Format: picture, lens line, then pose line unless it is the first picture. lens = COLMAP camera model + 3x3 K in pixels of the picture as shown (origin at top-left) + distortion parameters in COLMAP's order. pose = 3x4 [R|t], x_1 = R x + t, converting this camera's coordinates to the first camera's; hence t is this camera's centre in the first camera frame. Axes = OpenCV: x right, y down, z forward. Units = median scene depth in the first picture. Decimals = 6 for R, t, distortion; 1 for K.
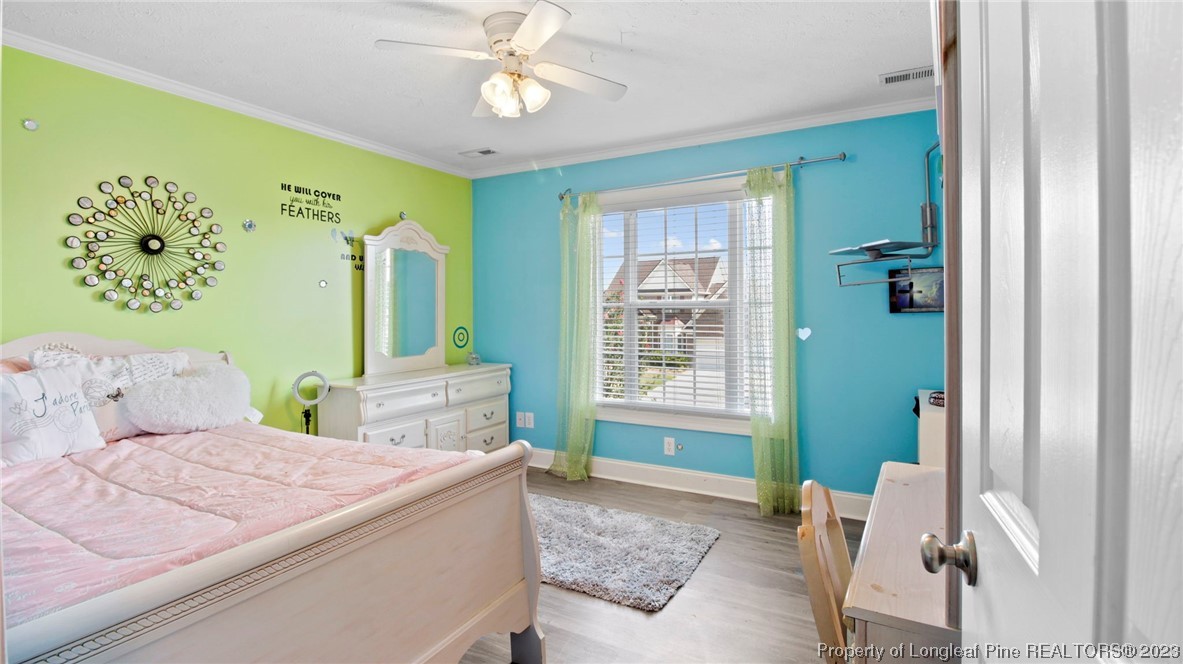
lens RADIAL K [[563.8, 0, 597.4], [0, 563.8, 308.9], [0, 0, 1]] dist [0.015472, 0.001050]
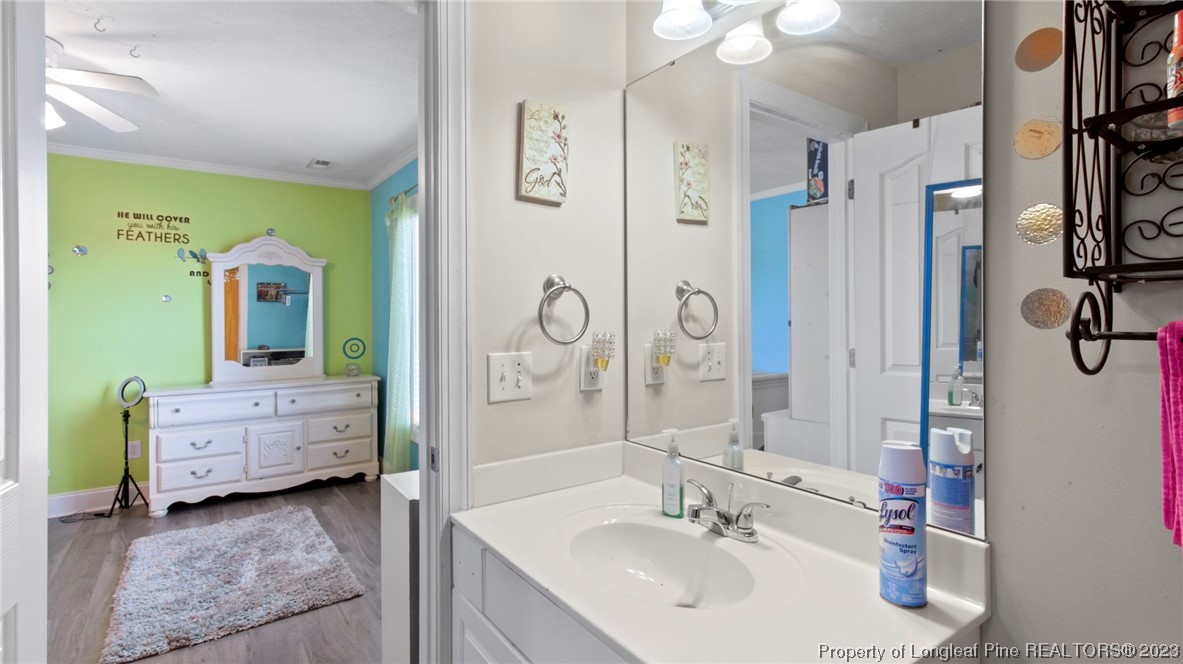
lens RADIAL K [[563.8, 0, 597.4], [0, 563.8, 308.9], [0, 0, 1]] dist [0.015472, 0.001050]
pose [[0.900996, -0.006757, -0.433776, 0.764452], [0.000924, 0.999906, -0.013656, -0.007430], [0.433827, 0.011904, 0.900917, 0.355471]]
